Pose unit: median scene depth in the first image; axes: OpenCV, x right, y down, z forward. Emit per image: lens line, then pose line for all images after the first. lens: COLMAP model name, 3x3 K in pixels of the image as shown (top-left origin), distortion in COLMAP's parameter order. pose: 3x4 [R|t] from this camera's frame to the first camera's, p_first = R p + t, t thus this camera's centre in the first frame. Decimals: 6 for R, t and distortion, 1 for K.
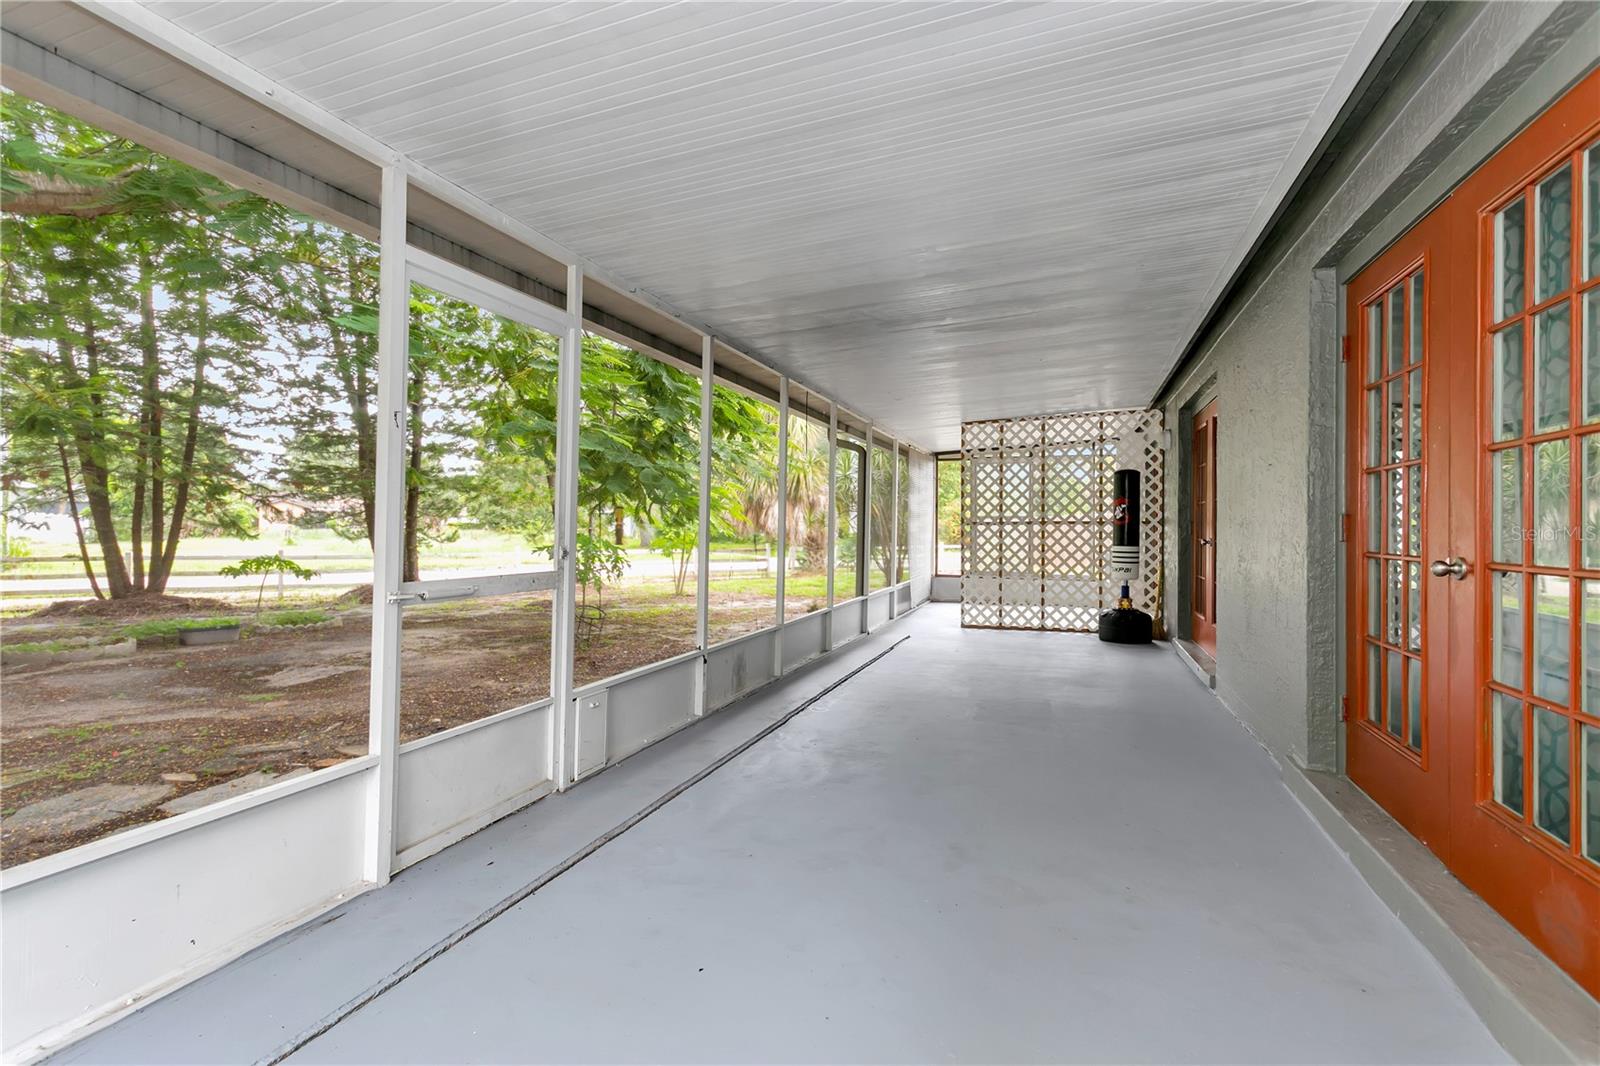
lens RADIAL K [[768.0, 0, 802.3], [0, 768.0, 524.5], [0, 0, 1]] dist [0.014408, -0.000153]
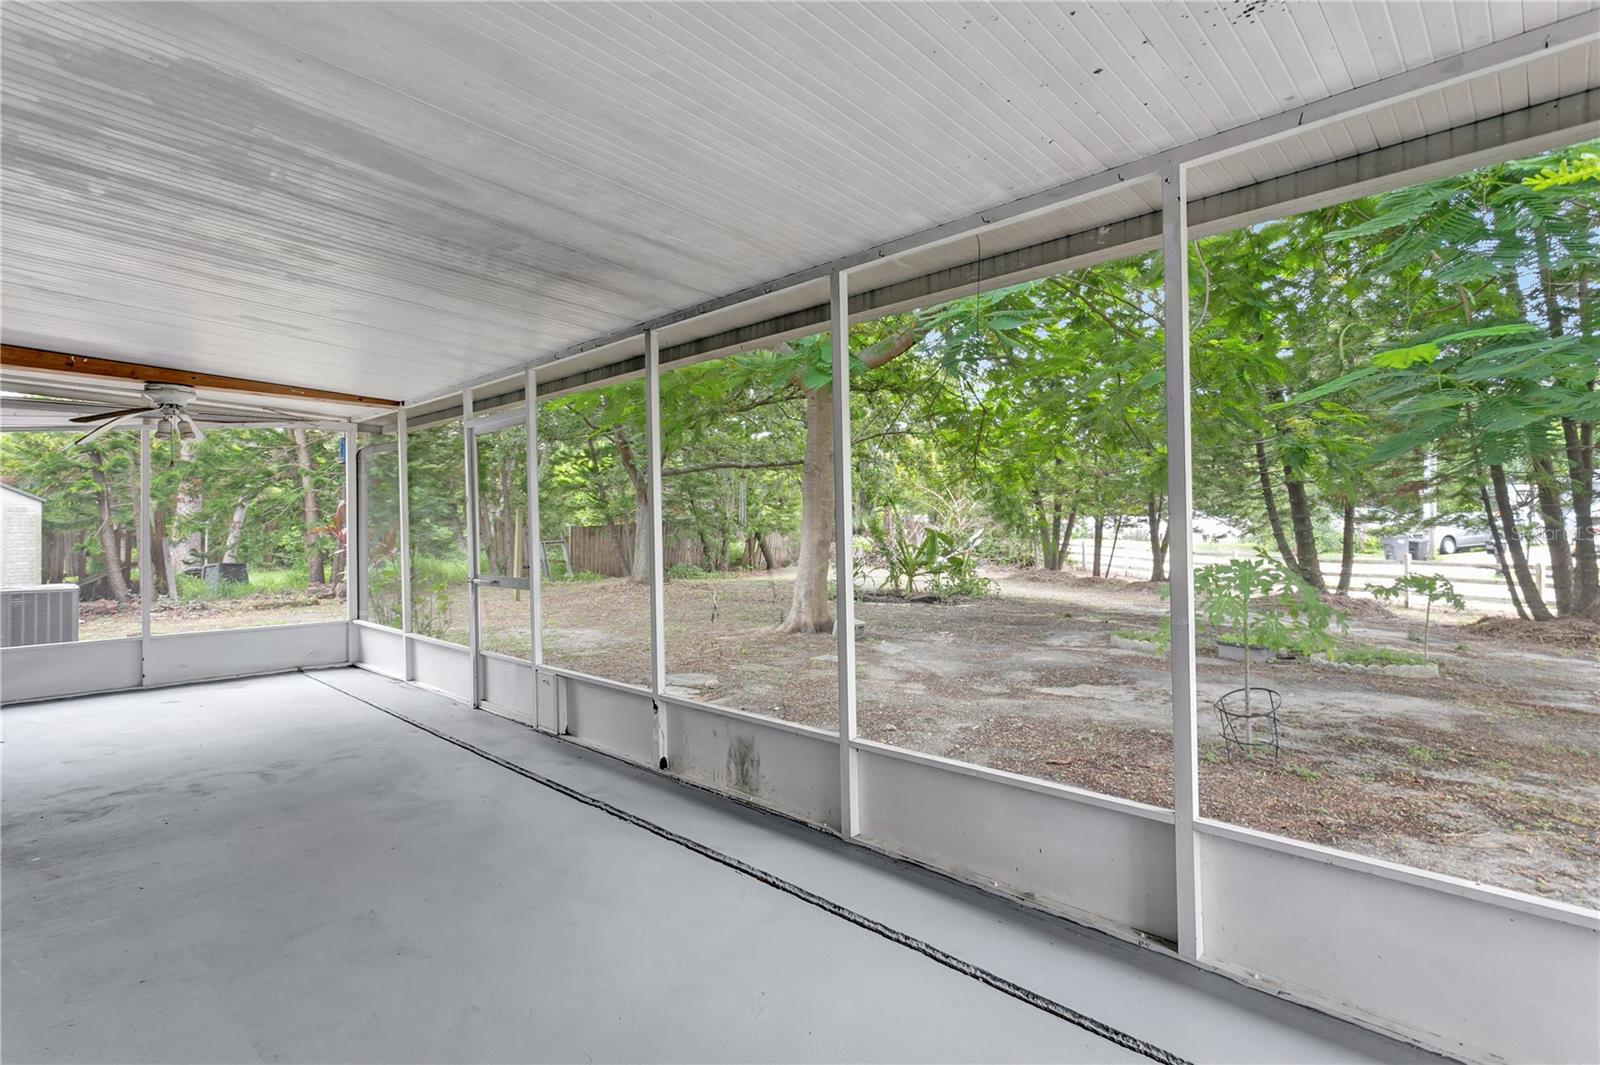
lens RADIAL K [[768.0, 0, 803.2], [0, 768.0, 531.1], [0, 0, 1]] dist [0.014408, -0.000153]
pose [[-0.413628, -0.008238, -0.910409, 0.712658], [-0.003805, 0.999966, -0.007319, -0.021905], [0.910438, 0.000436, -0.413645, 1.791553]]
